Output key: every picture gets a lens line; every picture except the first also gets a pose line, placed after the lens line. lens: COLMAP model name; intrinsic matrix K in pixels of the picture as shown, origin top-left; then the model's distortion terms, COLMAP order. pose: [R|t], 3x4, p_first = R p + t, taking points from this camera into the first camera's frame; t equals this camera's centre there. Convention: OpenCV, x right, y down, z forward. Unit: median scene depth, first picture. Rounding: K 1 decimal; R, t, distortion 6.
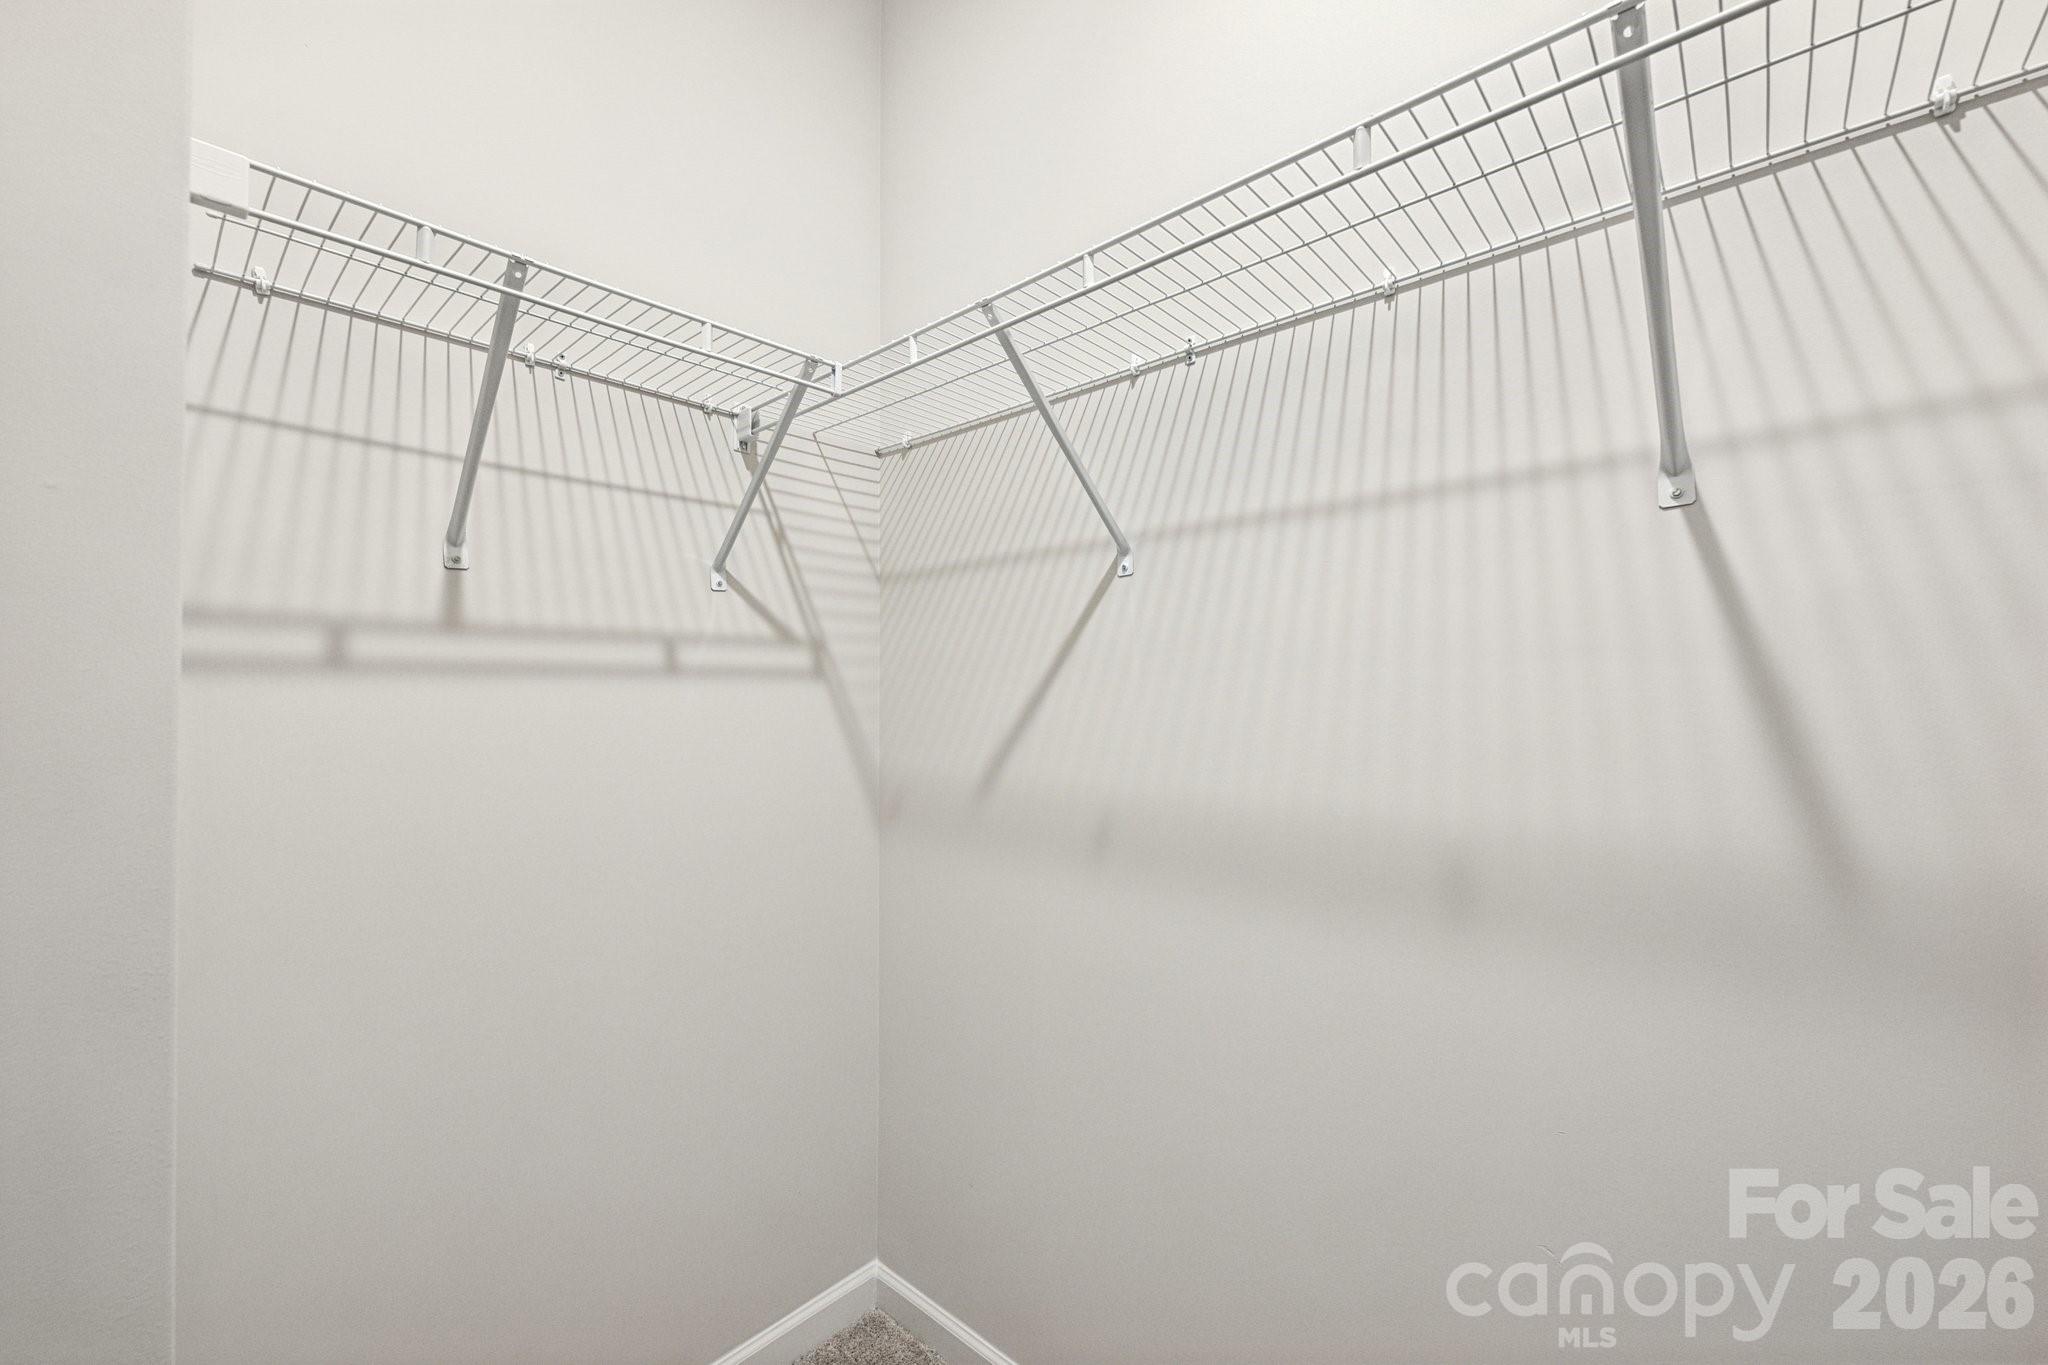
lens RADIAL K [[804.8, 0, 1015.2], [0, 804.8, 689.6], [0, 0, 1]] dist [0.003585, 0.000396]
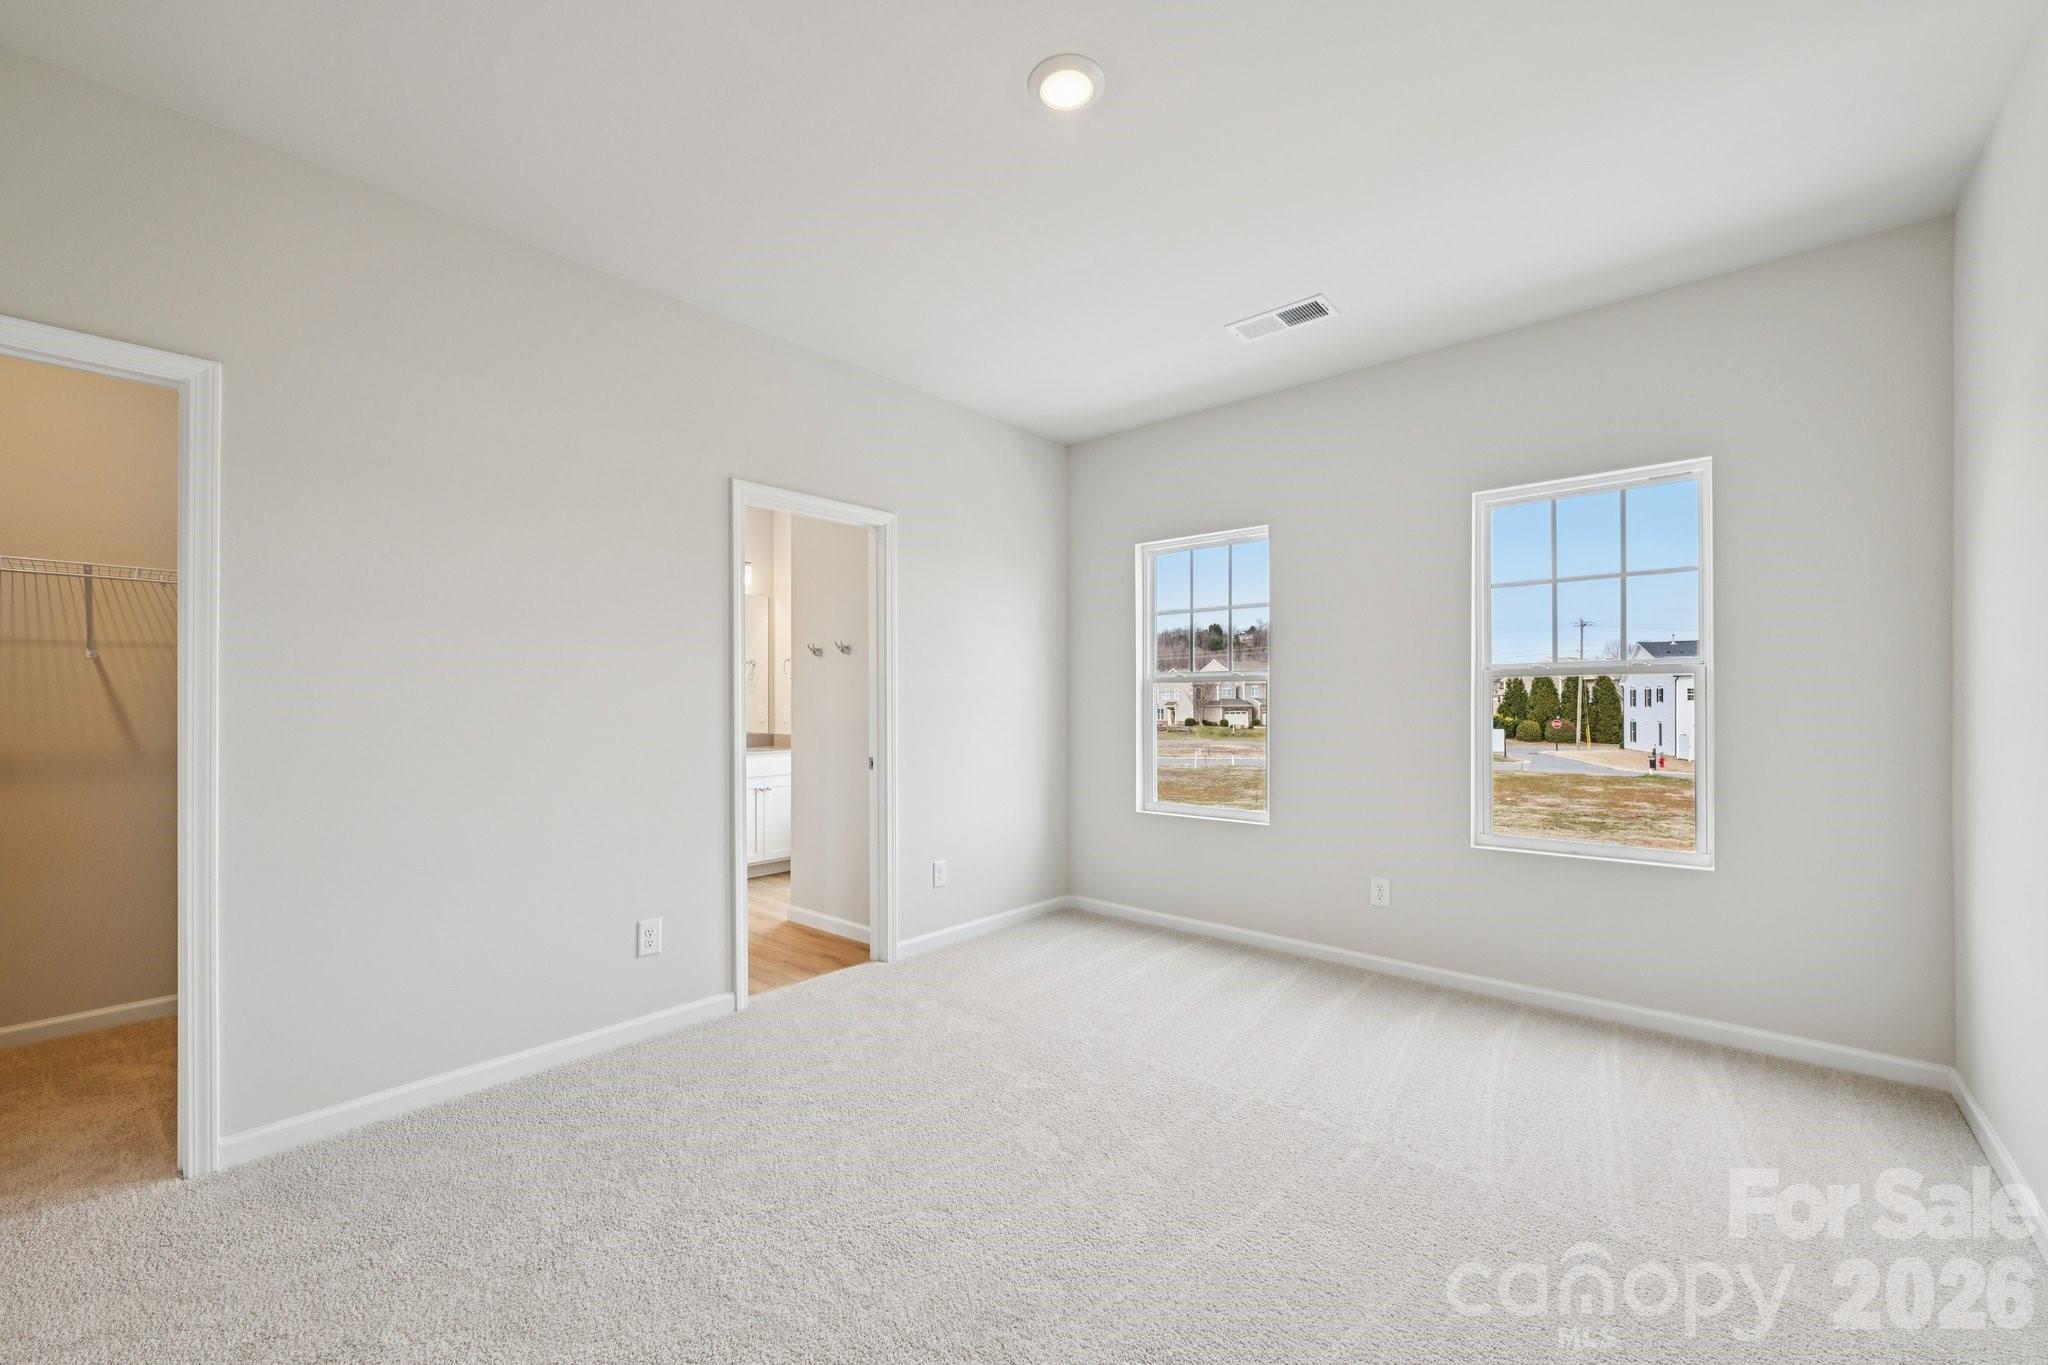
lens RADIAL K [[804.8, 0, 1029.5], [0, 804.8, 695.7], [0, 0, 1]] dist [0.003585, 0.000396]
pose [[-0.033619, 0.007856, 0.999404, -4.403066], [-0.013244, 0.999878, -0.008306, -0.110568], [-0.999347, -0.013515, -0.033511, -4.615473]]
